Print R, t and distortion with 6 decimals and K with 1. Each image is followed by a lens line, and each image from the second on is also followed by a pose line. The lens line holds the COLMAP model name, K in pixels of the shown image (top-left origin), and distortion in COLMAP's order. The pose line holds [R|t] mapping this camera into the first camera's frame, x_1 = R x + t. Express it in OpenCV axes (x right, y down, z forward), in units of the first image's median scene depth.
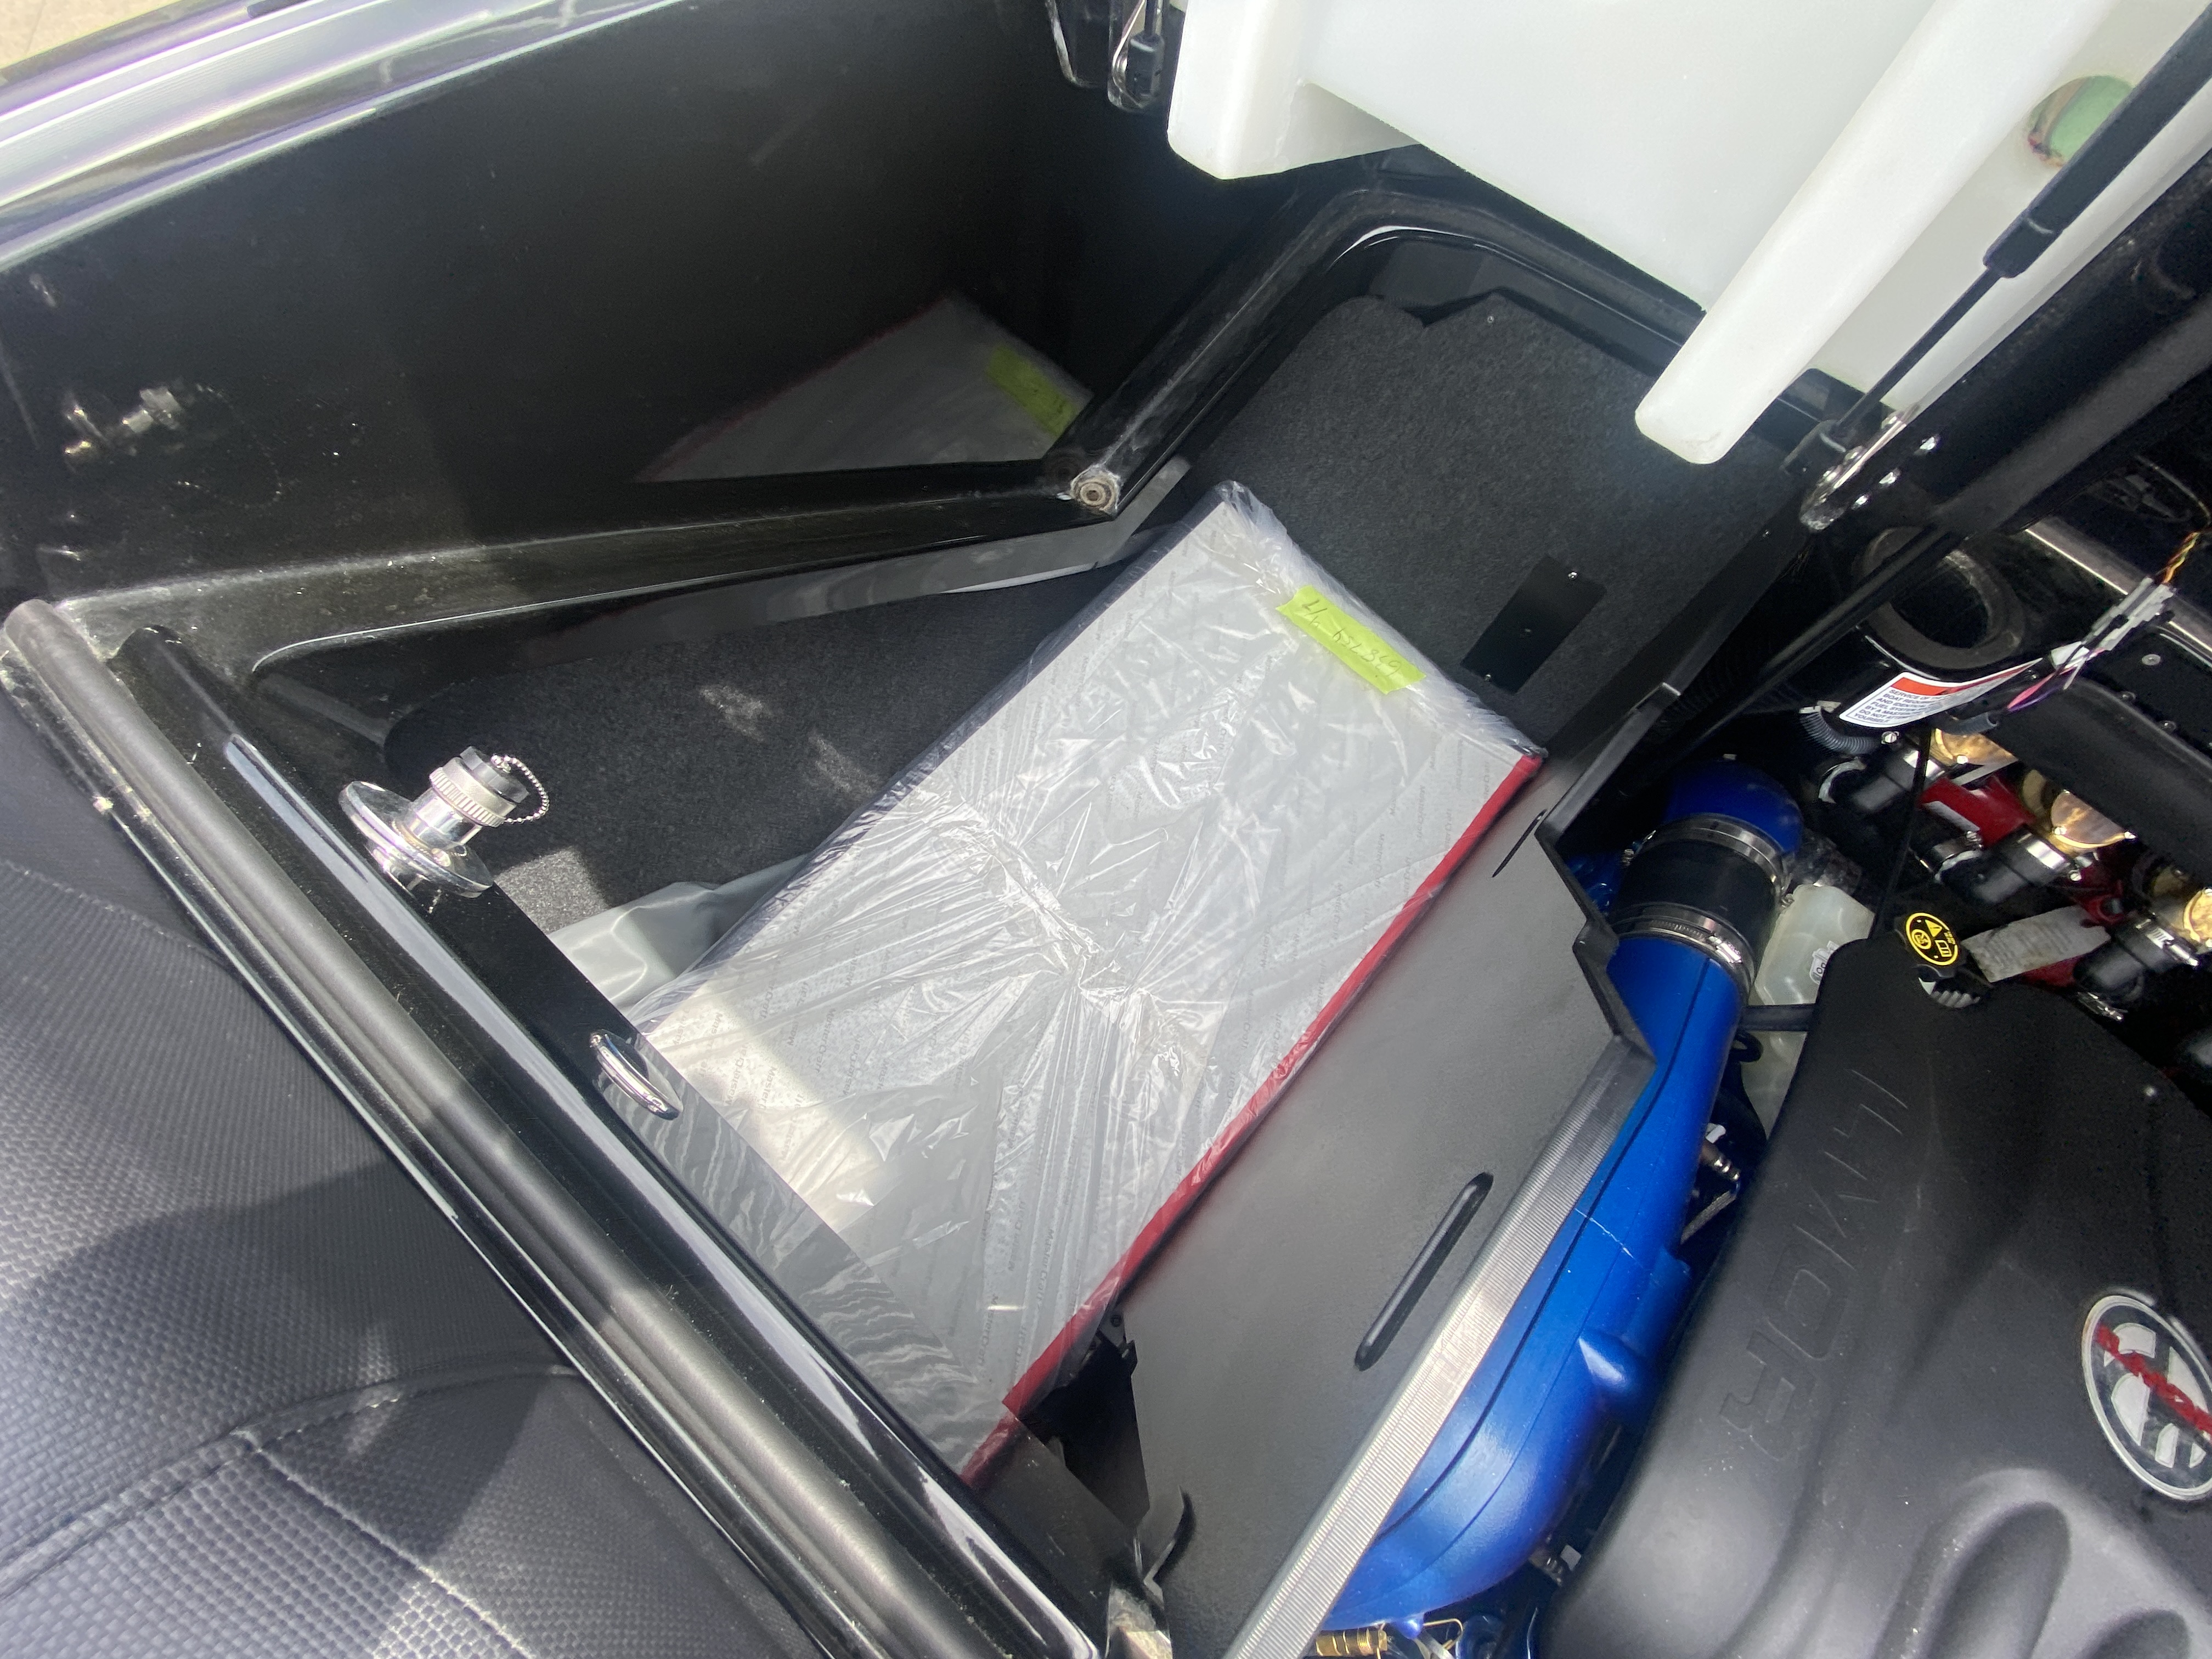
lens RADIAL K [[892.7, 0, 1107.3], [0, 892.7, 821.4], [0, 0, 1]] dist [0.012562, -0.016956]
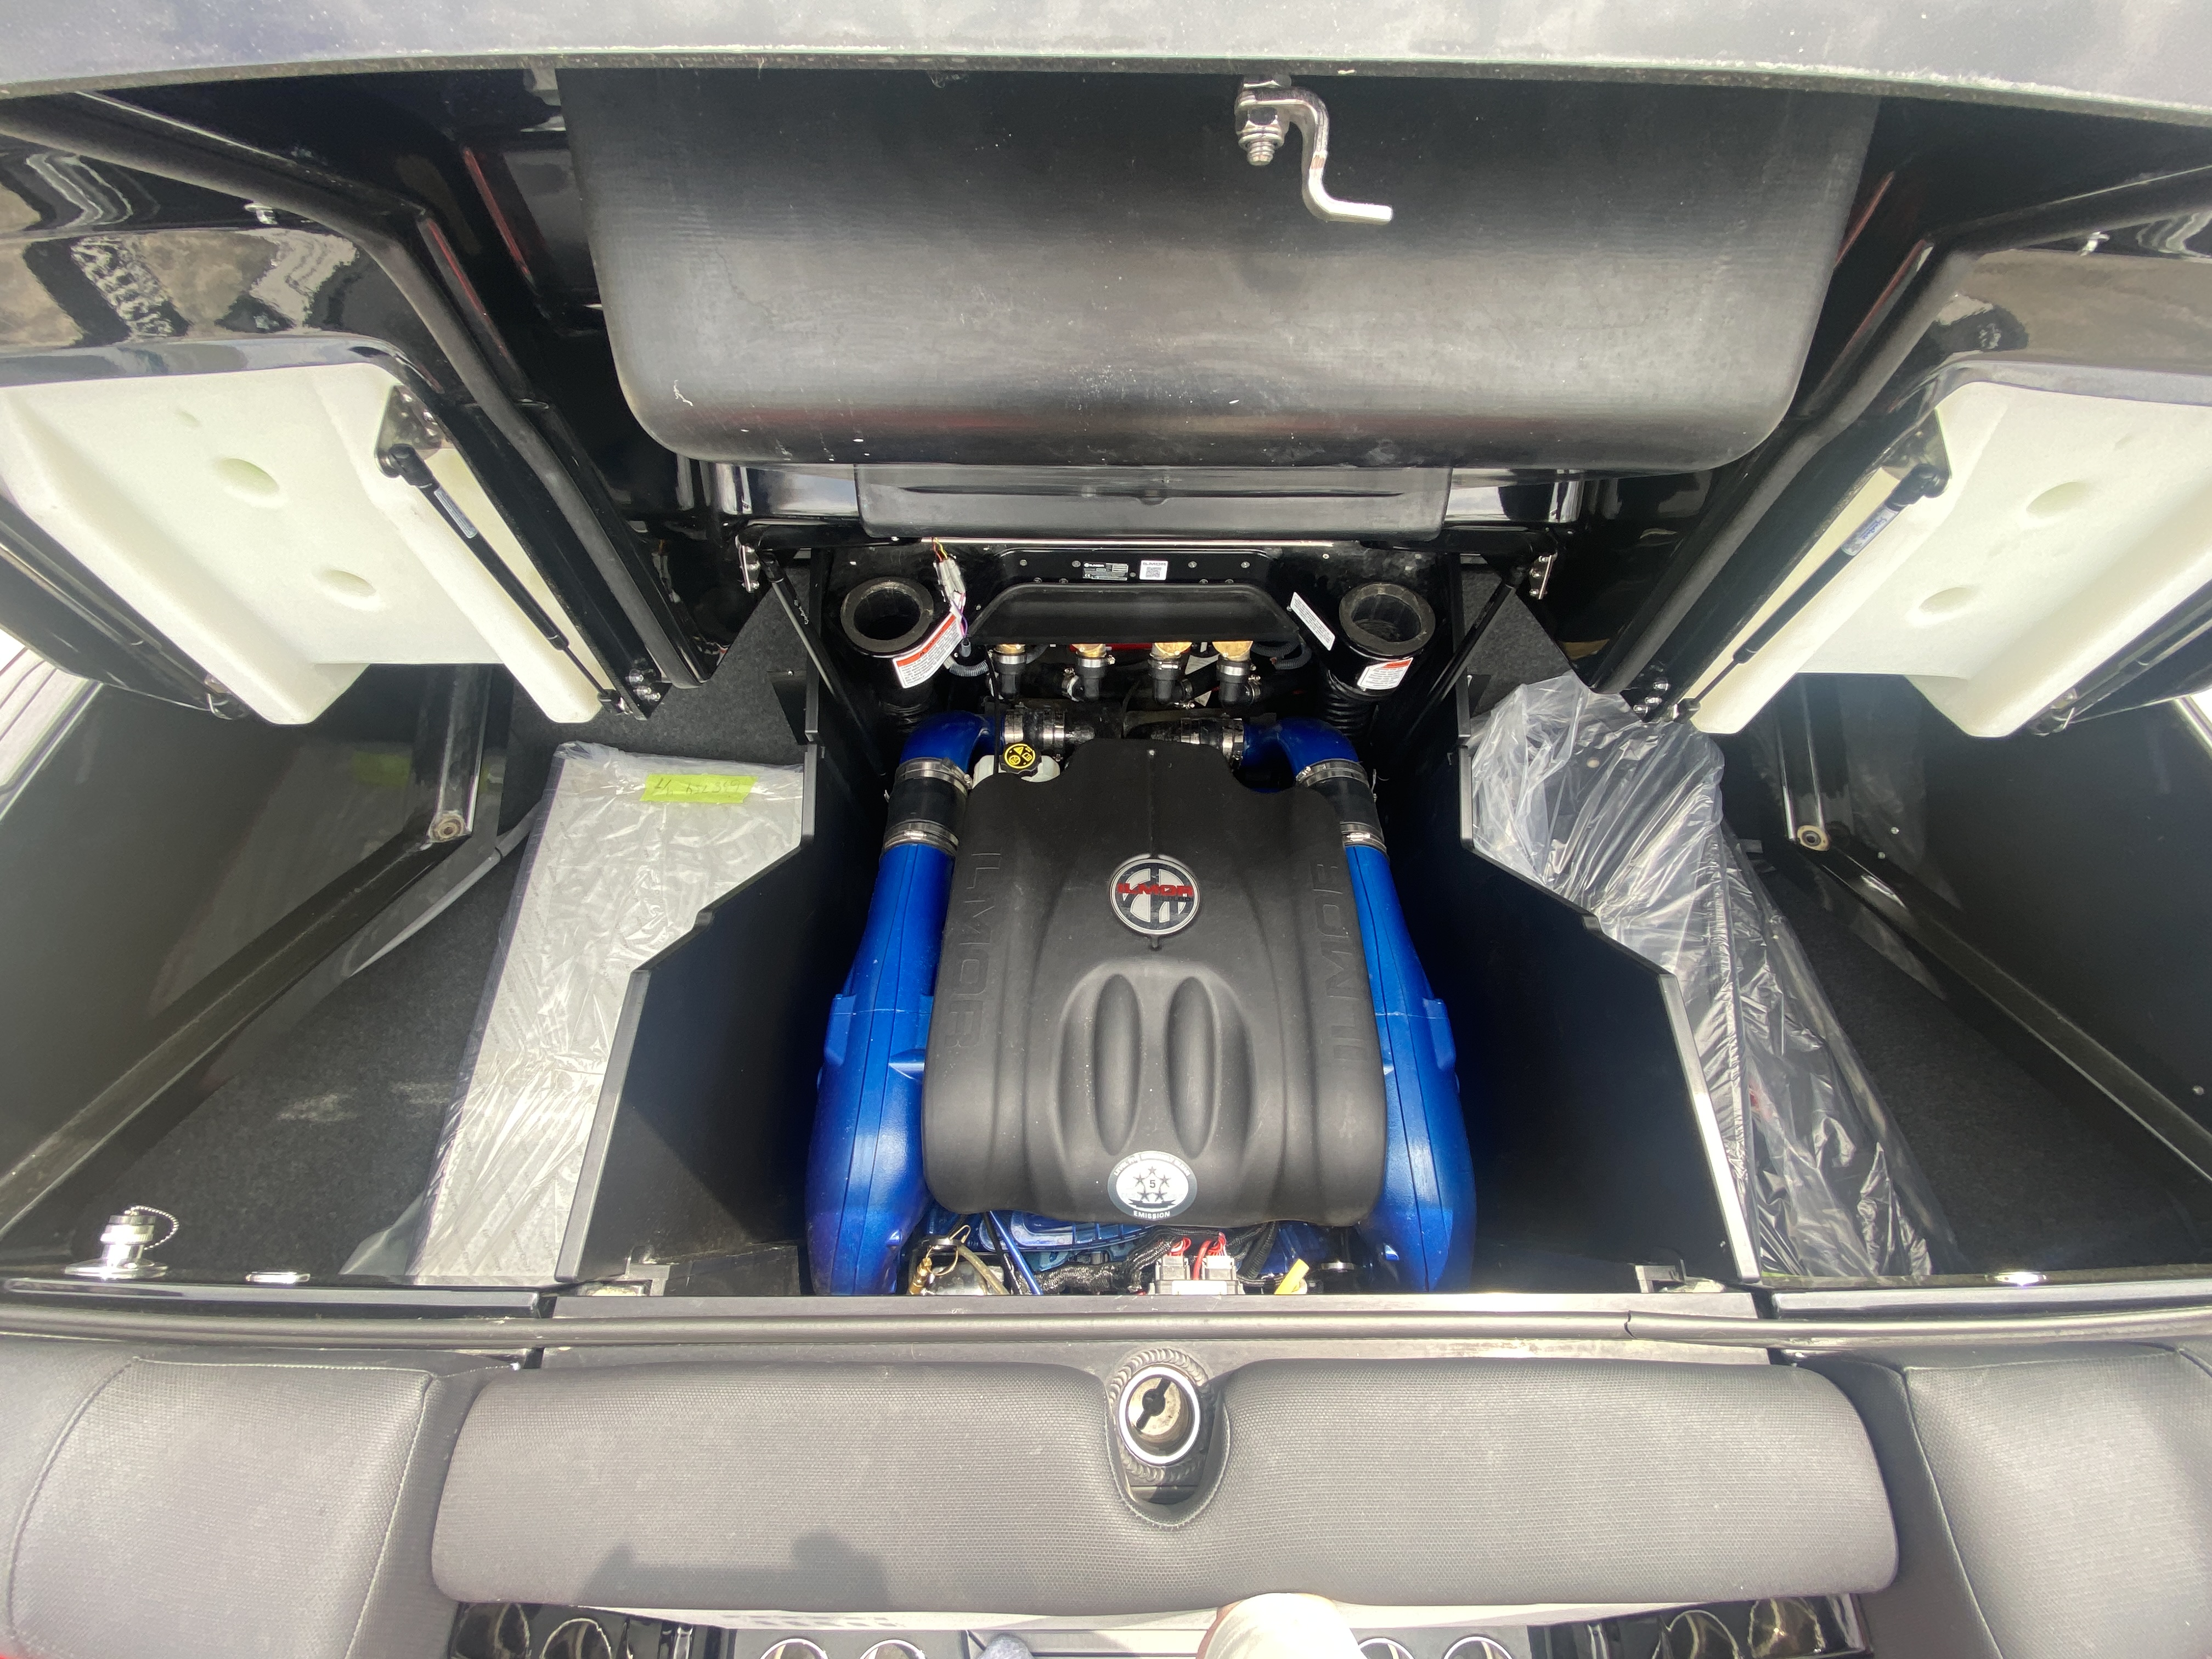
lens RADIAL K [[901.5, 0, 1107.0], [0, 901.5, 805.4], [0, 0, 1]] dist [0.037712, -0.027707]
pose [[0.757889, -0.603408, 0.247998, 0.543049], [0.618780, 0.785316, 0.019755, 0.288022], [-0.206677, 0.138484, 0.968559, -0.810107]]
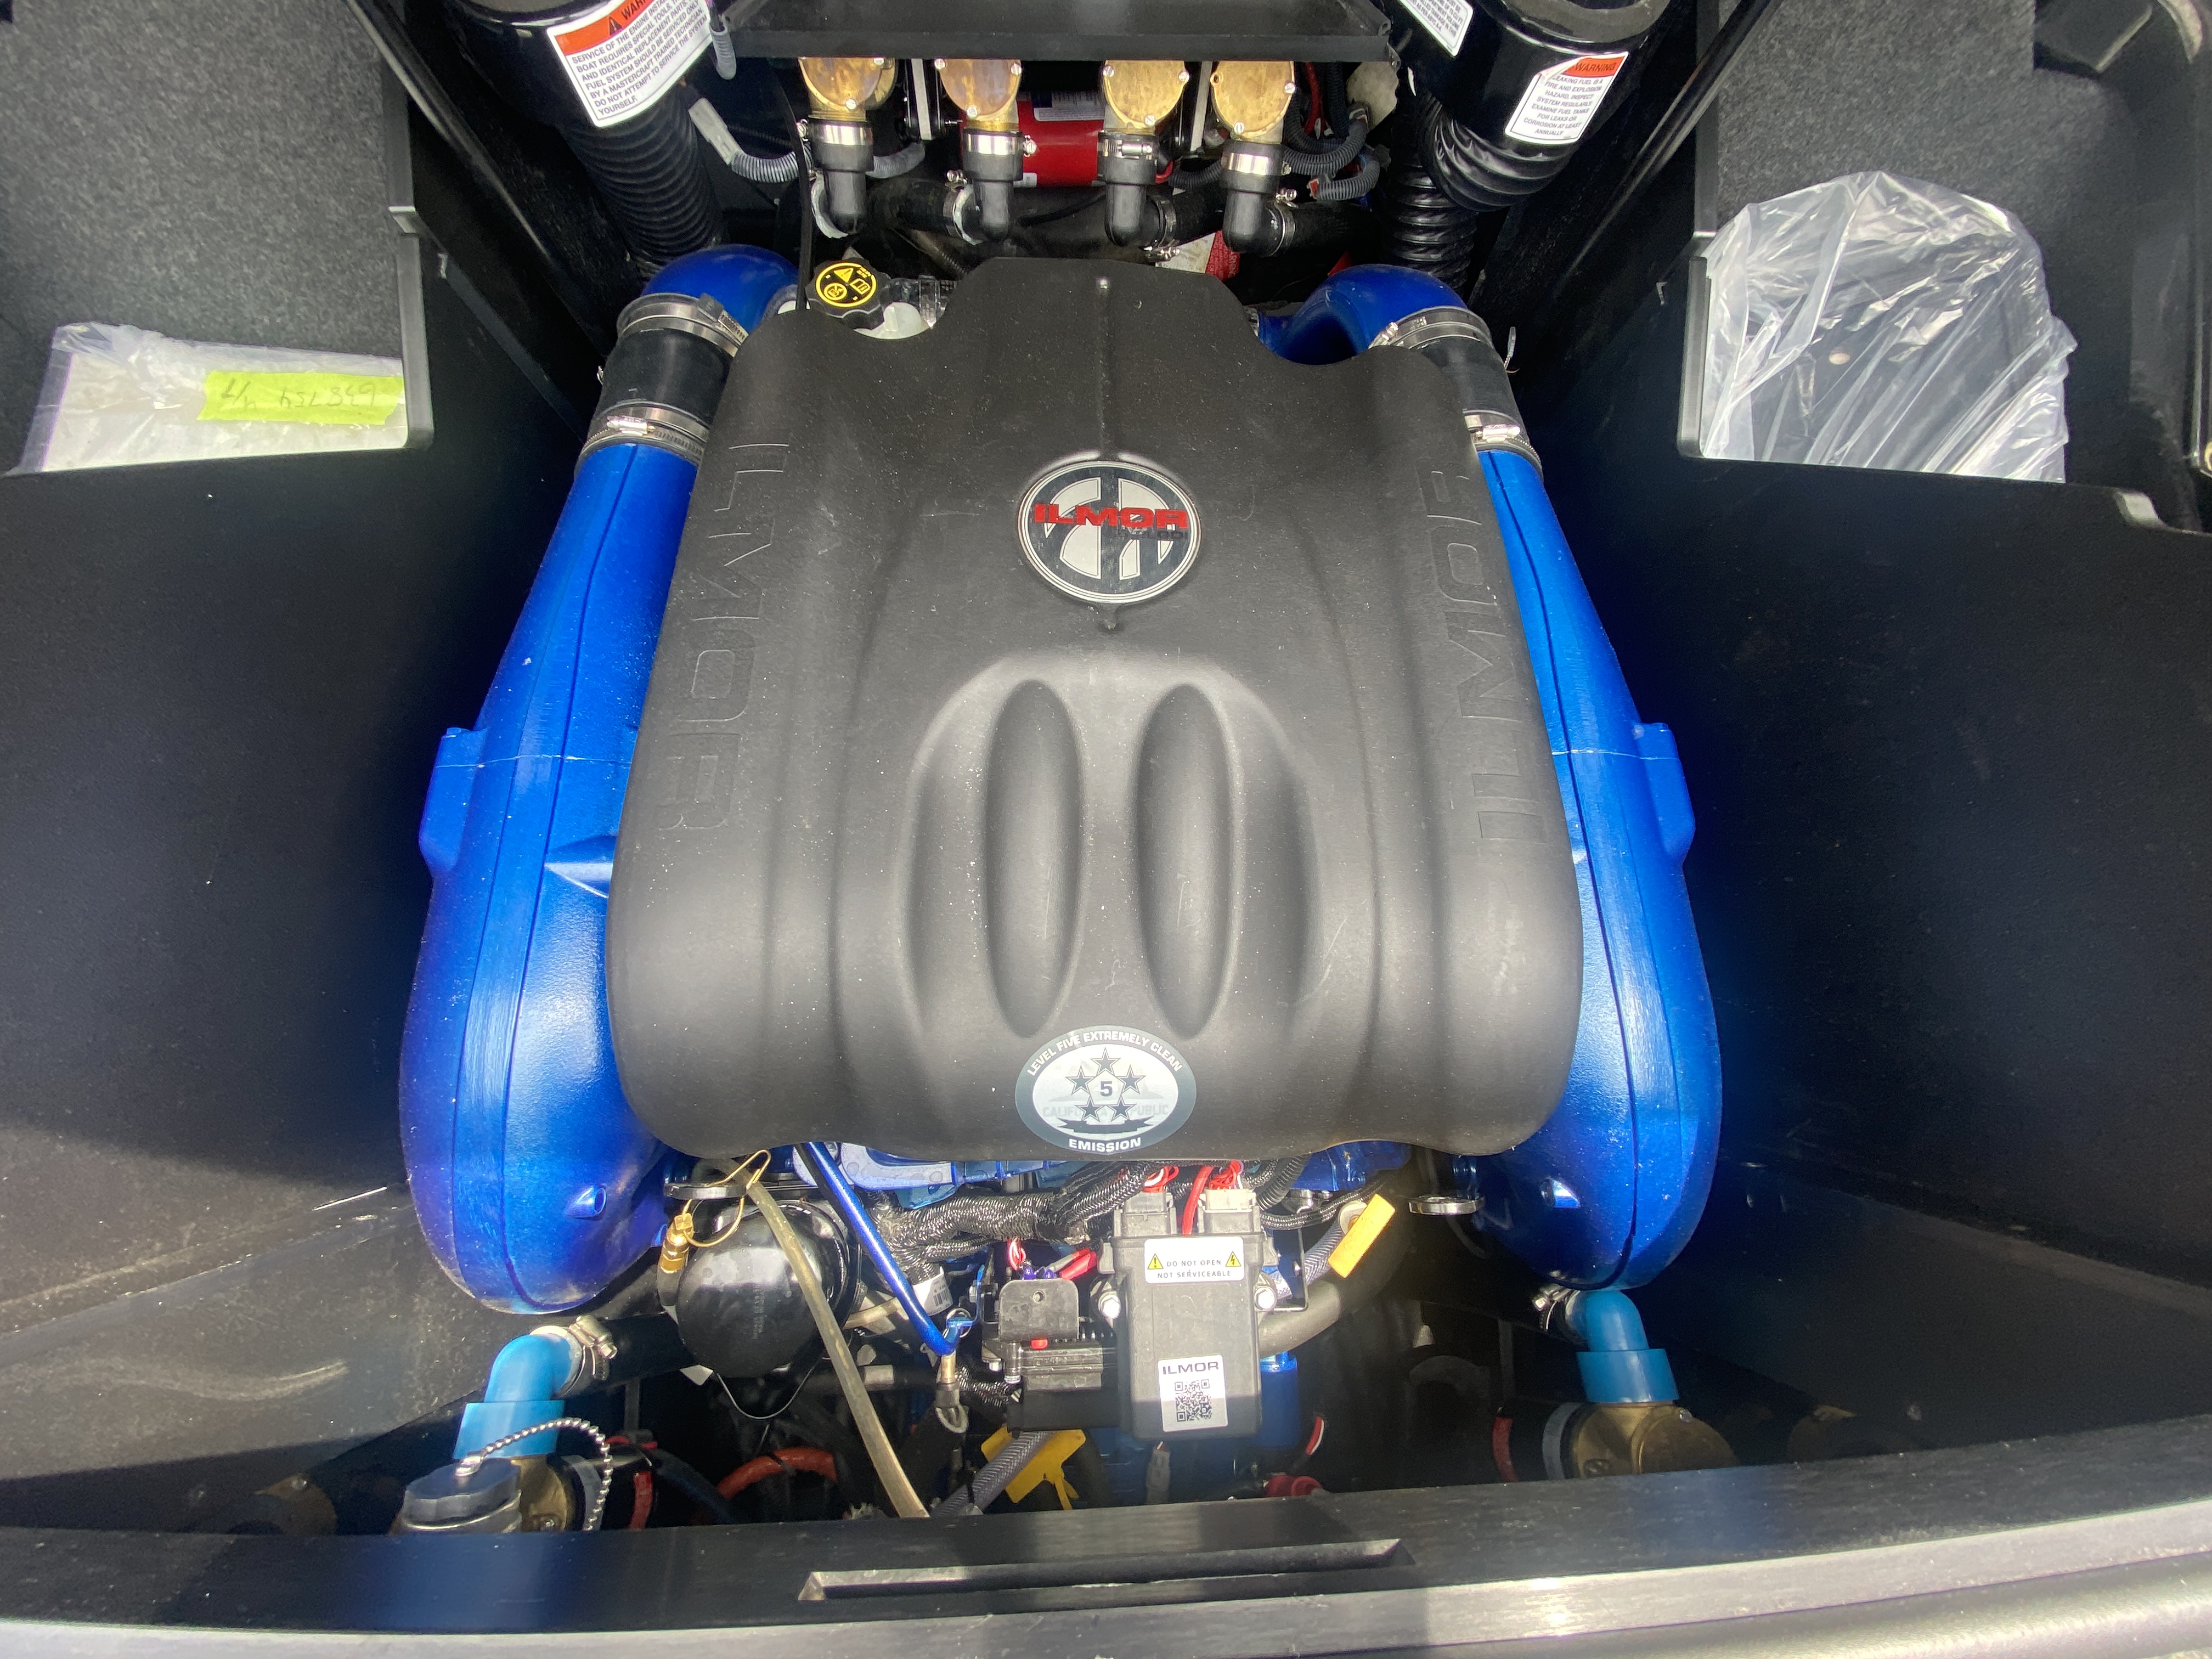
lens RADIAL K [[892.7, 0, 1107.3], [0, 892.7, 821.4], [0, 0, 1]] dist [0.012562, -0.016956]
pose [[0.742360, -0.657285, 0.129917, 0.636575], [0.621198, 0.747873, 0.234091, 0.504979], [-0.251026, -0.093076, 0.963495, -0.030270]]
